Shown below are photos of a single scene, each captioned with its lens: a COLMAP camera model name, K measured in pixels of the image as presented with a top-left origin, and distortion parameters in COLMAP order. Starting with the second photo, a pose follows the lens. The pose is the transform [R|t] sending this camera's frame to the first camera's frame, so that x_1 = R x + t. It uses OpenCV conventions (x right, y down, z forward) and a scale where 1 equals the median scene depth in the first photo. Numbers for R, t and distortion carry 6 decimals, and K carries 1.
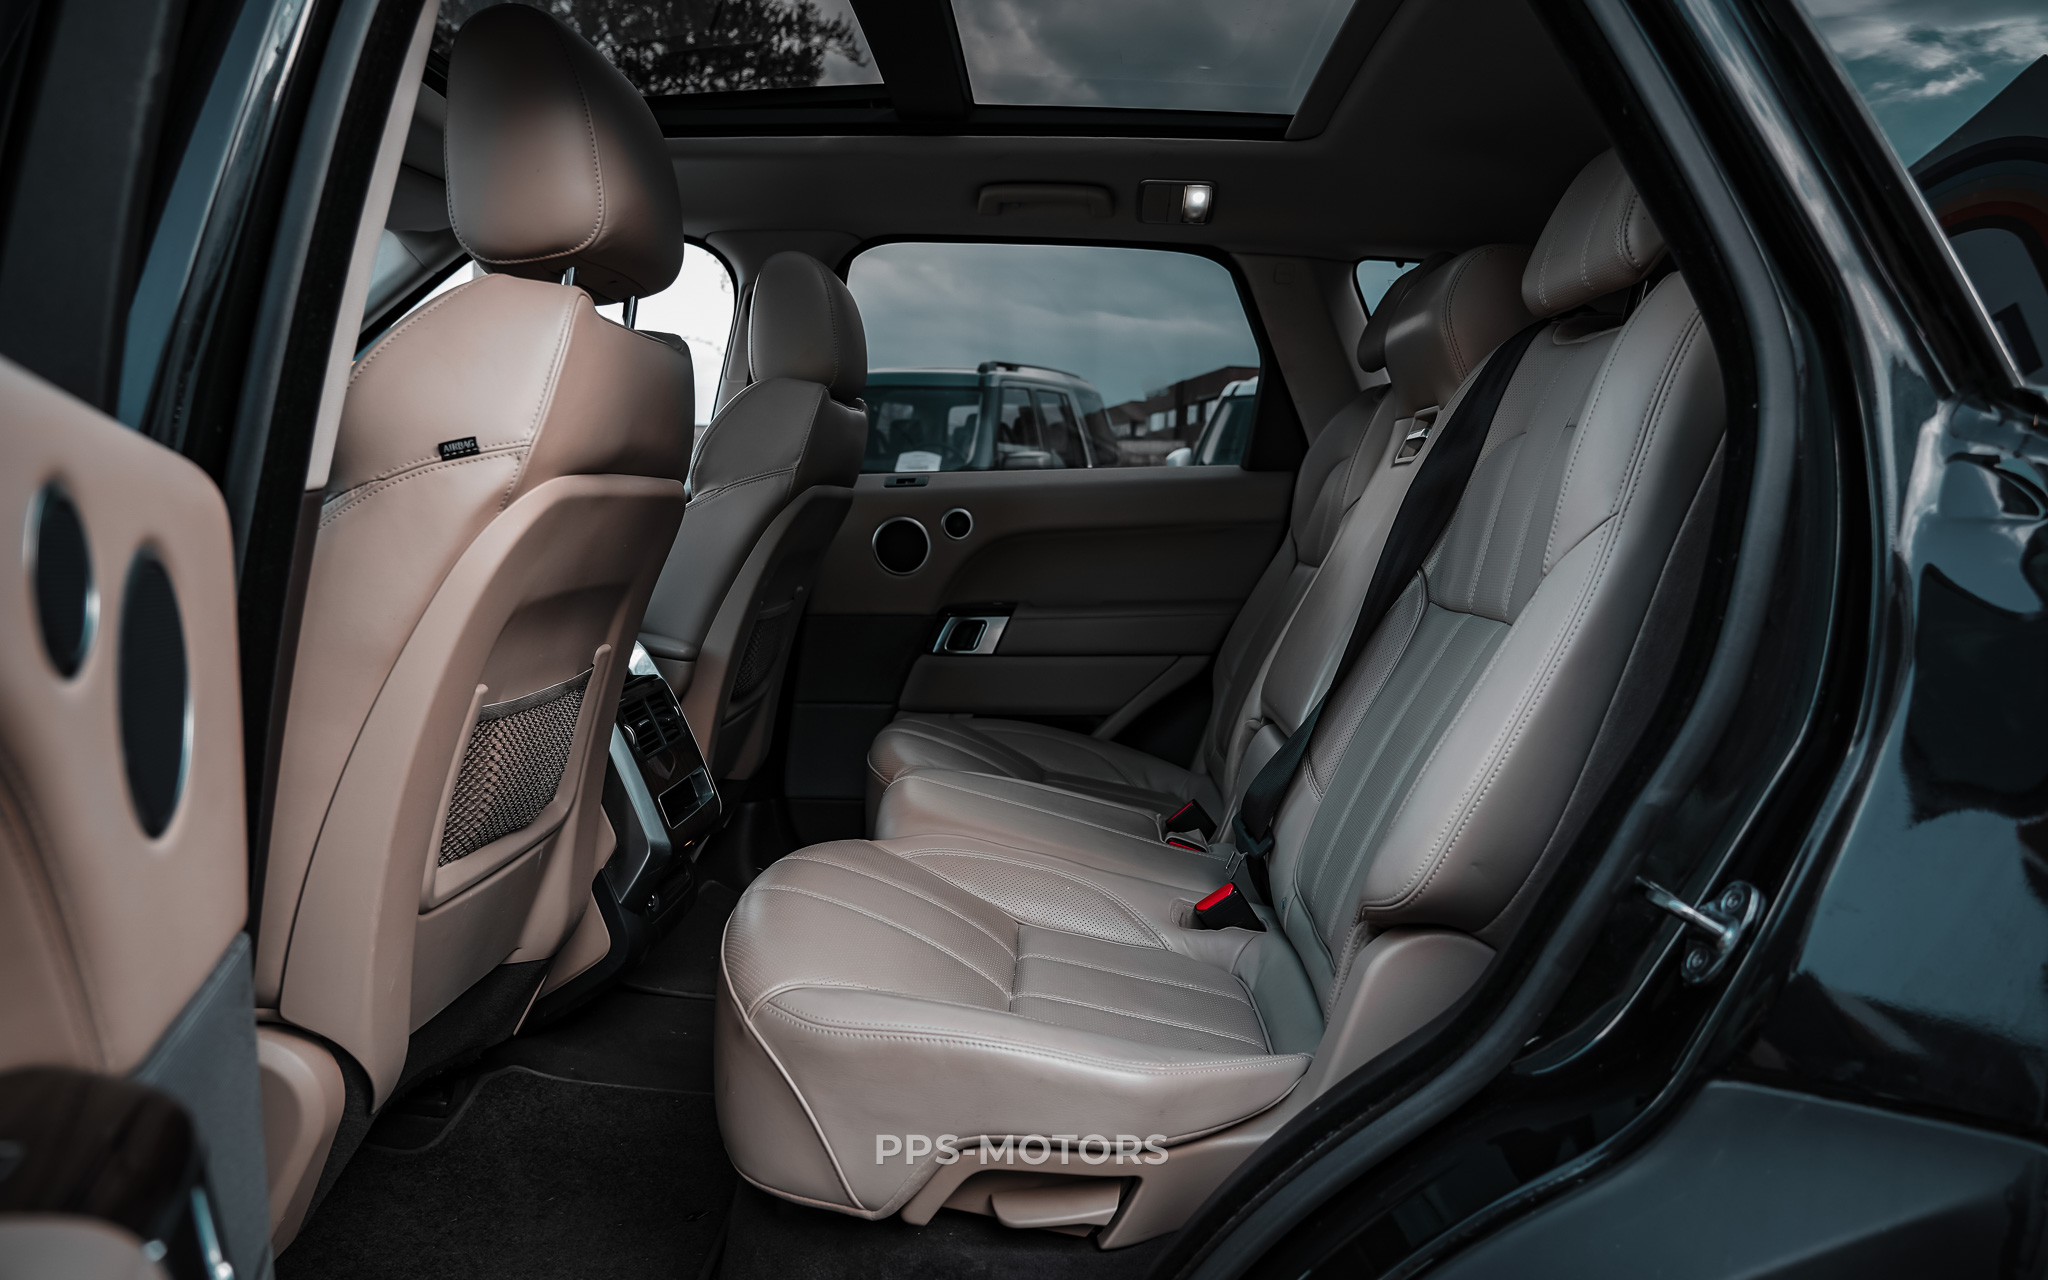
lens RADIAL K [[1373.5, 0, 1024.0], [0, 1373.5, 640.0], [0, 0, 1]] dist [-0.044198, 0.036033]
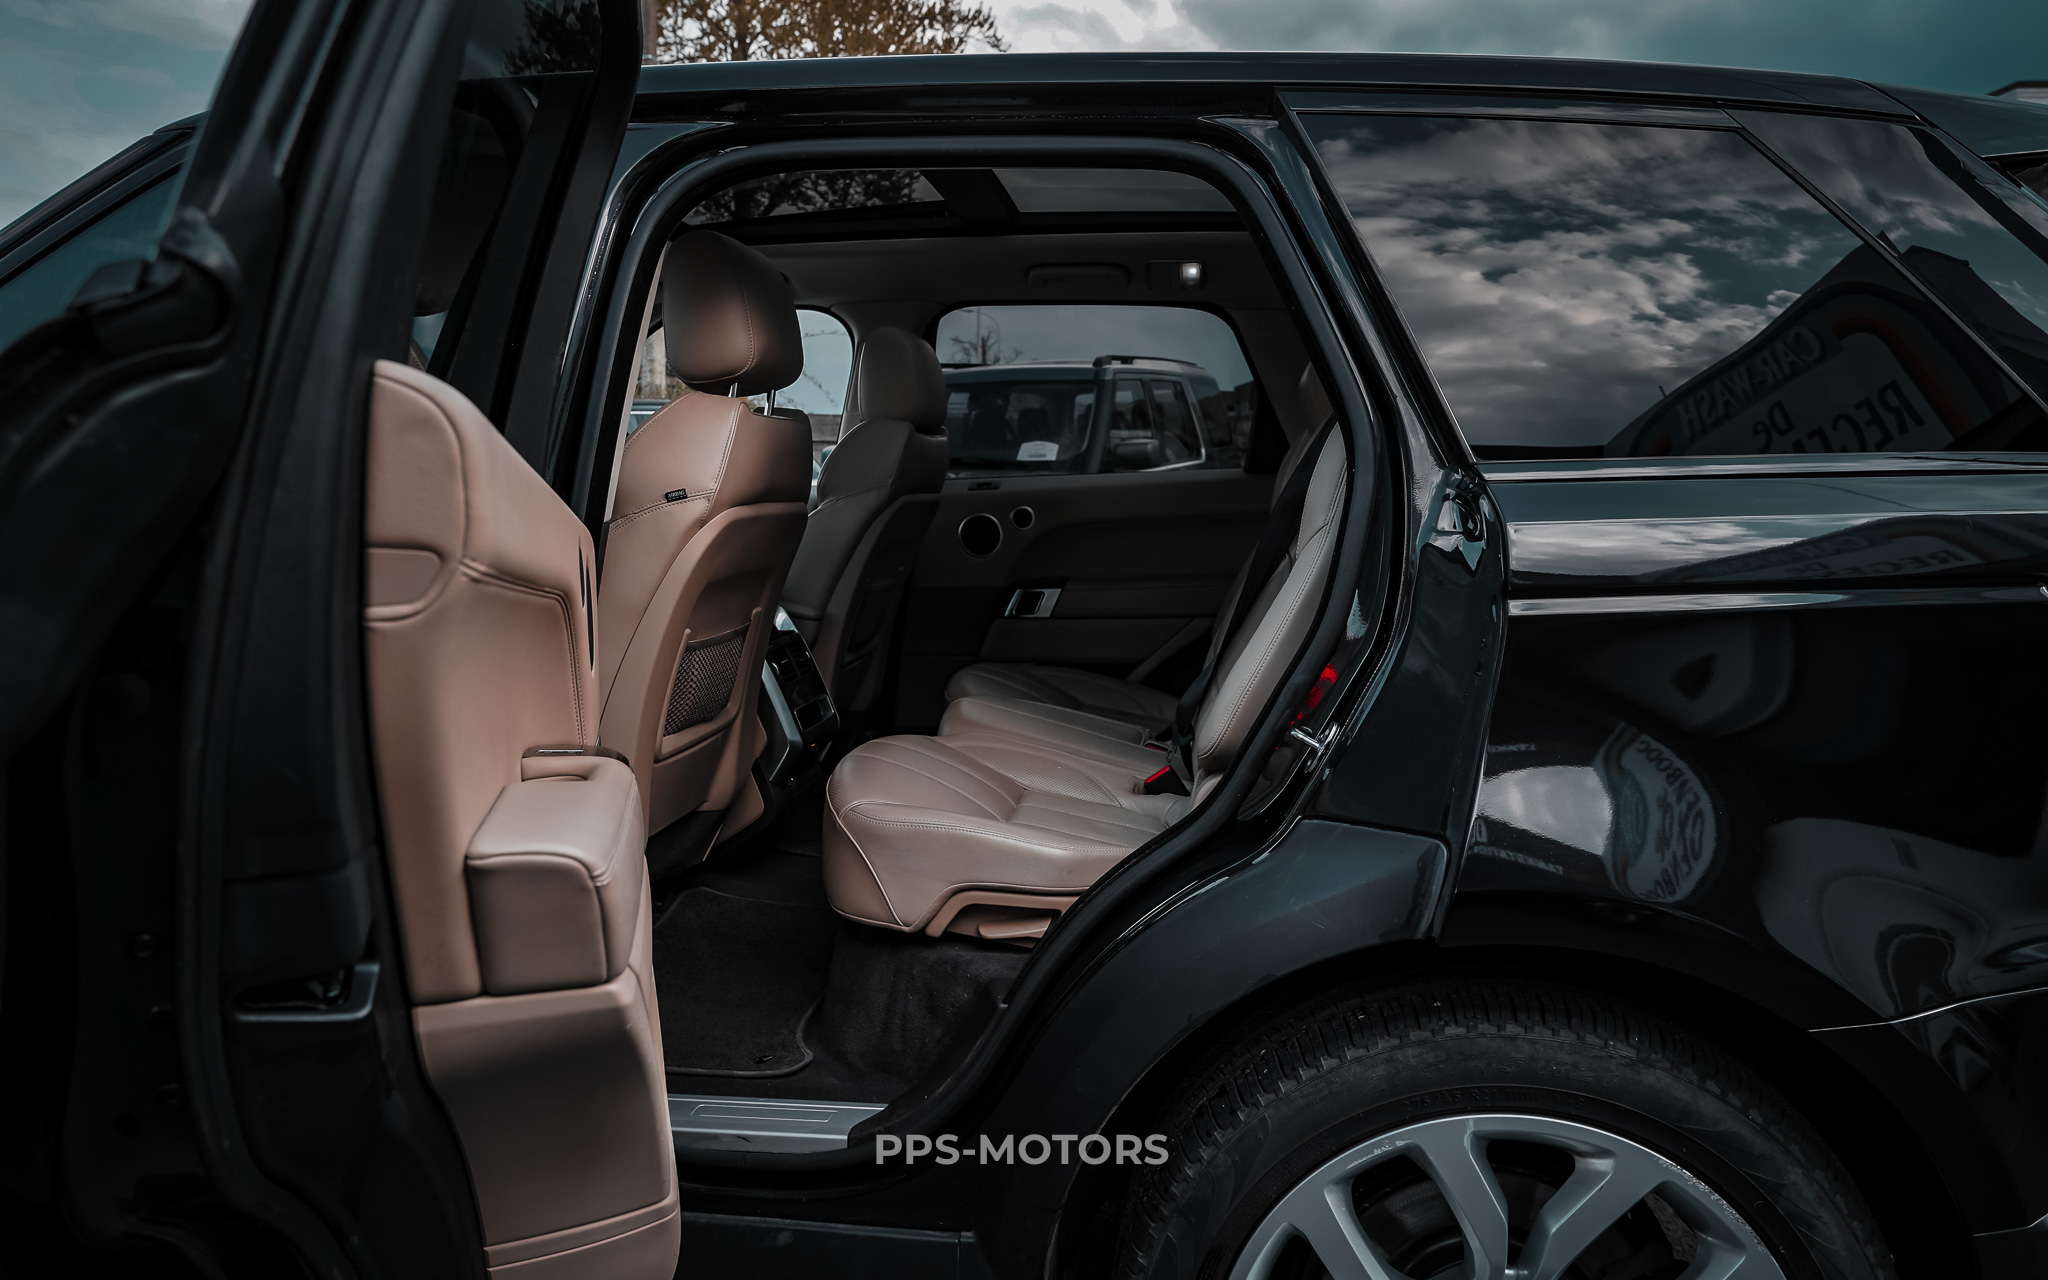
lens RADIAL K [[1373.5, 0, 1024.0], [0, 1373.5, 640.0], [0, 0, 1]] dist [-0.044198, 0.036033]
pose [[0.993955, -0.003641, -0.109727, 0.112943], [0.005706, 0.999813, 0.018503, 0.008835], [0.109639, -0.019018, 0.993790, -0.354028]]
